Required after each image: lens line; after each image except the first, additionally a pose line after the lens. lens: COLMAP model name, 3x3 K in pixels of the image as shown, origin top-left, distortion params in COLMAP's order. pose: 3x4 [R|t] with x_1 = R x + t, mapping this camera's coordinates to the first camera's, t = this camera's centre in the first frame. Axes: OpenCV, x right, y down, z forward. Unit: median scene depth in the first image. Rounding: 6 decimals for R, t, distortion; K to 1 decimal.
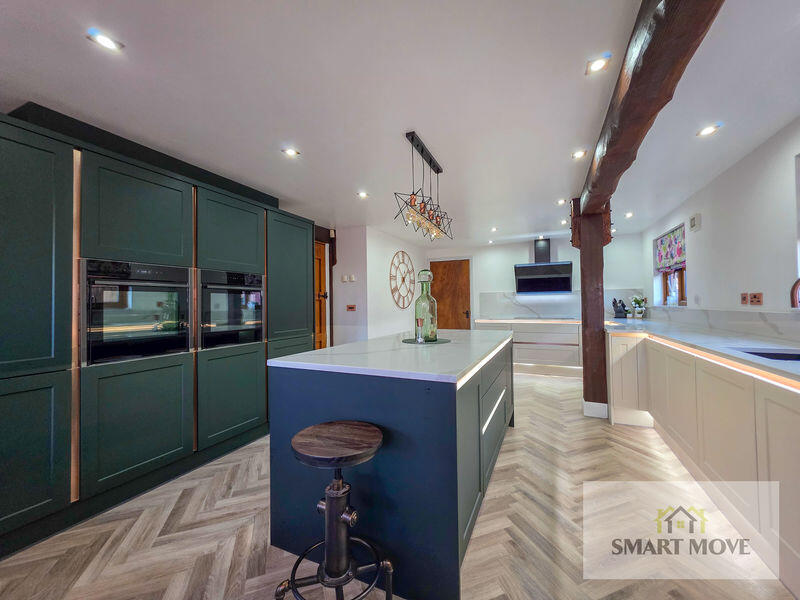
lens RADIAL K [[319.4, 0, 405.9], [0, 319.4, 301.6], [0, 0, 1]] dist [0.000836, 0.000545]
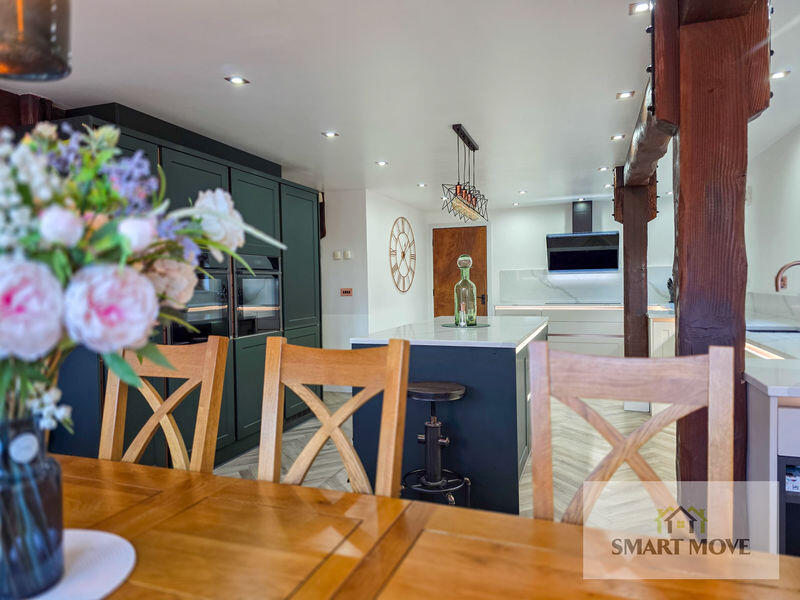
lens RADIAL K [[535.6, 0, 397.3], [0, 535.6, 299.5], [0, 0, 1]] dist [0.034546, -0.006830]
pose [[0.997538, -0.006536, 0.069830, -0.162895], [0.003907, 0.999281, 0.037724, -0.014232], [-0.070026, -0.037358, 0.996845, -0.401678]]
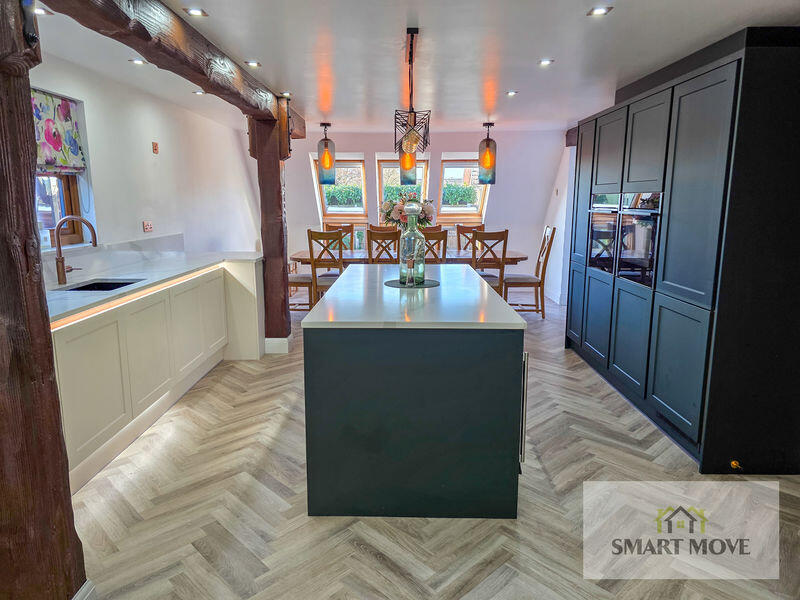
lens RADIAL K [[535.6, 0, 400.0], [0, 535.6, 297.8], [0, 0, 1]] dist [0.034546, -0.006830]
pose [[-0.916034, 0.085462, -0.391890, 0.397619], [0.013828, 0.983185, 0.182087, -0.061258], [0.400862, 0.161379, -0.901813, 1.372685]]
